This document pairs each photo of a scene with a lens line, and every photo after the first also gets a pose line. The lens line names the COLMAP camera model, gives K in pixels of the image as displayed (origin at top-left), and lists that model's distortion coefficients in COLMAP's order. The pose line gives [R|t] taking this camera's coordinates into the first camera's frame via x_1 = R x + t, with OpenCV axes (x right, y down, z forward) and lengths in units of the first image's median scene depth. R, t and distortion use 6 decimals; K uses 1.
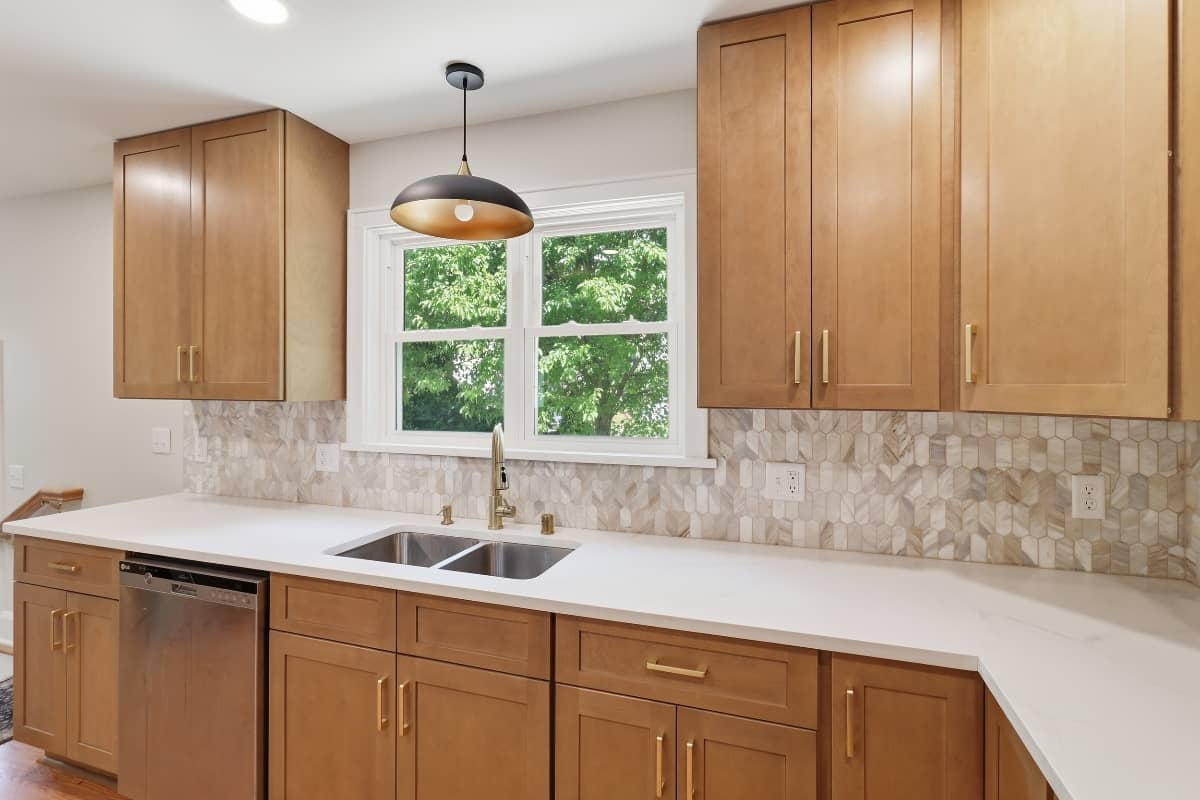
lens RADIAL K [[565.4, 0, 601.5], [0, 565.4, 388.9], [0, 0, 1]] dist [-0.004248, 0.000252]
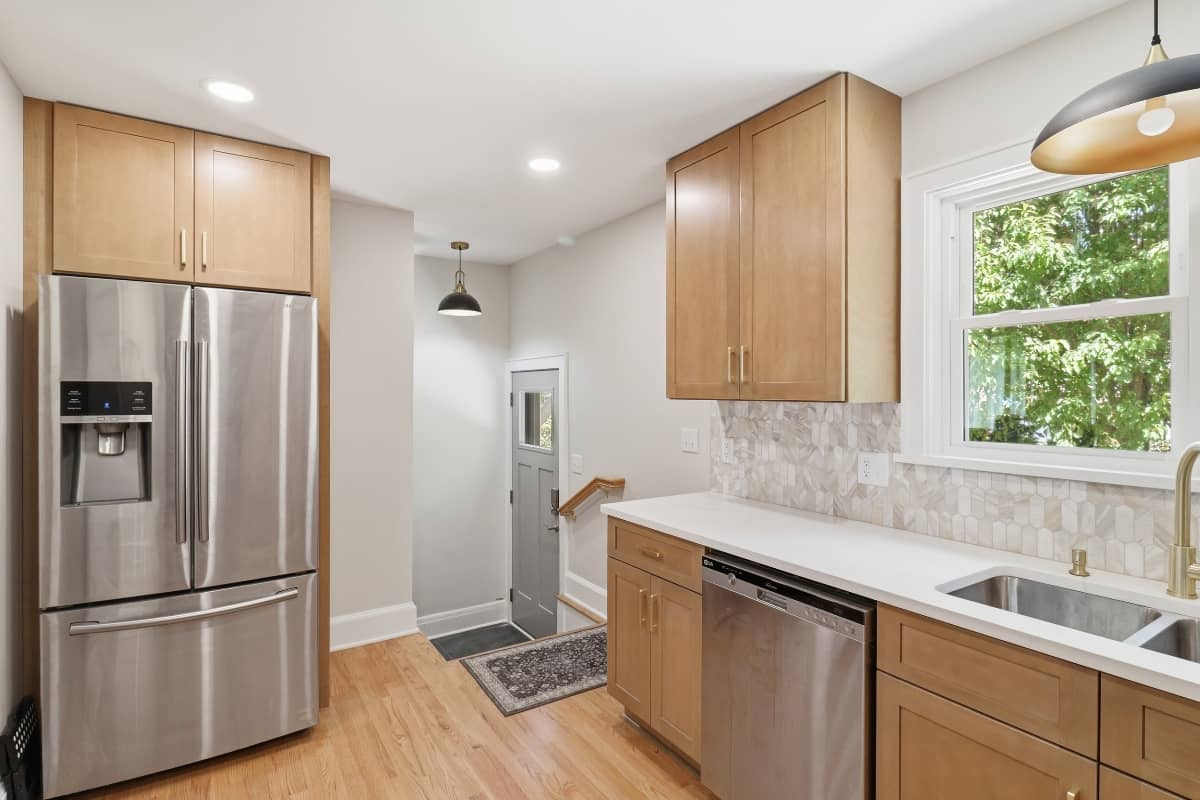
lens RADIAL K [[584.7, 0, 598.9], [0, 584.7, 399.1], [0, 0, 1]] dist [-0.006939, -0.002358]
pose [[0.782122, 0.004031, -0.623112, -0.273944], [-0.003817, 0.999991, 0.001679, 0.016125], [0.623113, 0.001065, 0.782131, 0.043278]]
